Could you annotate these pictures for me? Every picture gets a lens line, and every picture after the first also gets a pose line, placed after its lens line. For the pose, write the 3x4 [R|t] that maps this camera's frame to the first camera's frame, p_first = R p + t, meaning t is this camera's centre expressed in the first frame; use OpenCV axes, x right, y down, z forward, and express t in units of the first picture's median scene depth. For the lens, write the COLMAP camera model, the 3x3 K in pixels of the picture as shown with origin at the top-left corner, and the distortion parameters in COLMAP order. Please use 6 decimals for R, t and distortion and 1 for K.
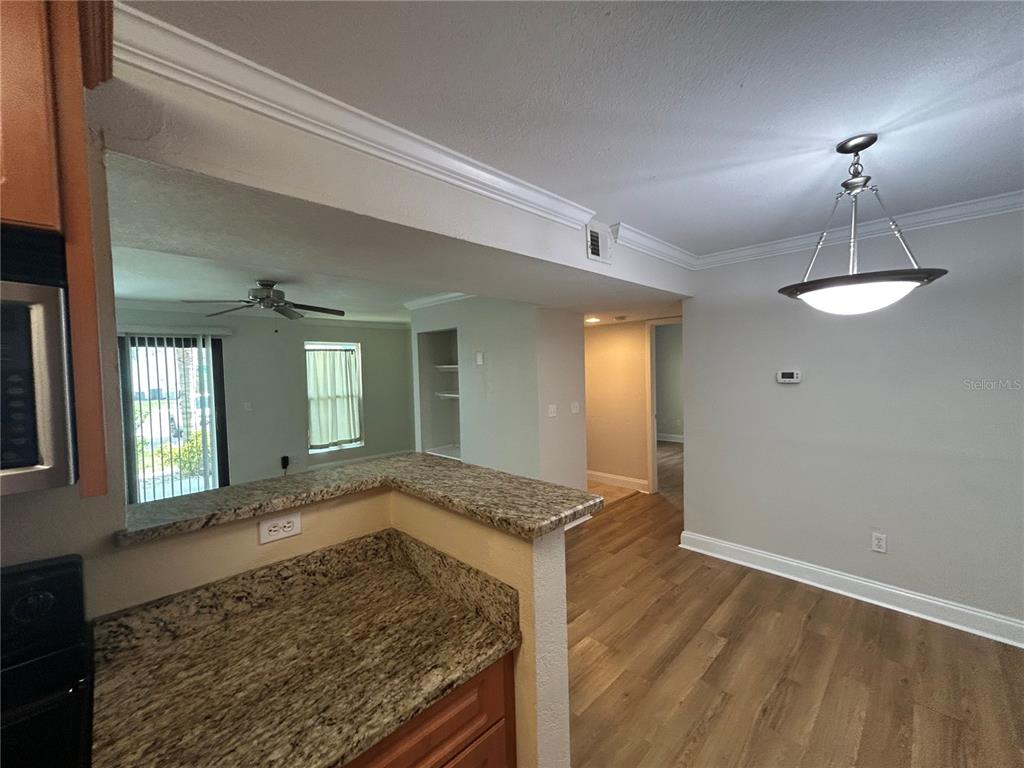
lens RADIAL K [[412.2, 0, 503.0], [0, 412.2, 383.2], [0, 0, 1]] dist [0.002757, 0.000053]
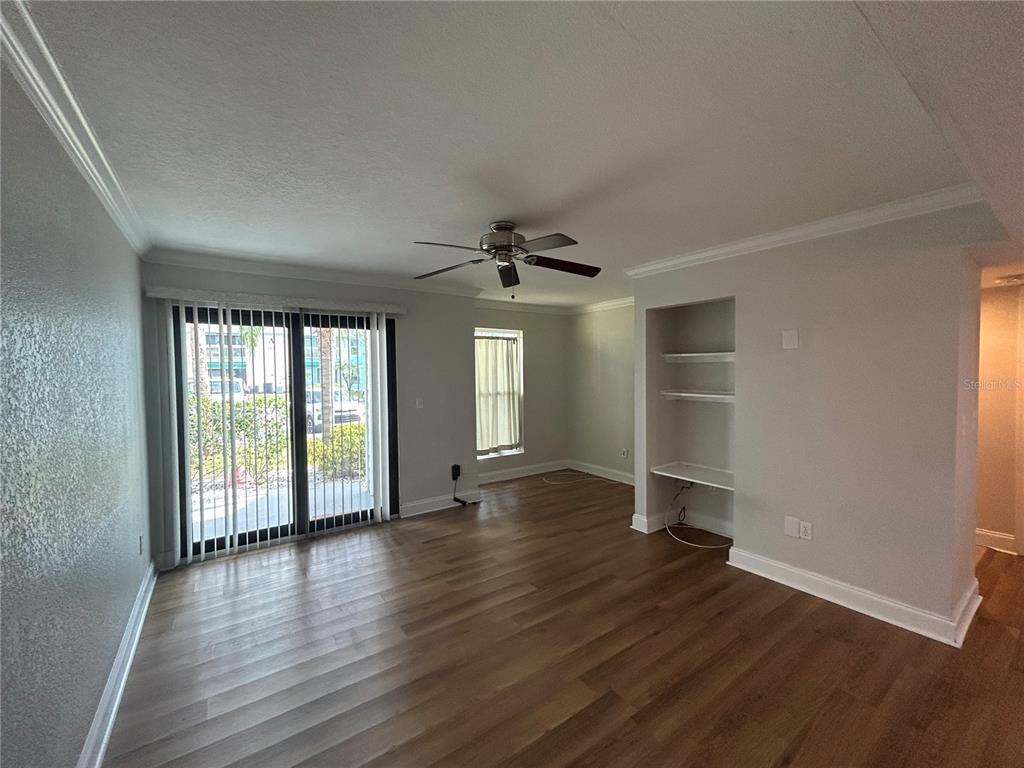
lens RADIAL K [[412.2, 0, 512.7], [0, 412.2, 381.1], [0, 0, 1]] dist [0.002757, 0.000053]
pose [[0.987149, 0.017298, -0.158863, -0.244969], [-0.018261, 0.999823, -0.004605, 0.010513], [0.158755, 0.007447, 0.987290, 0.177424]]
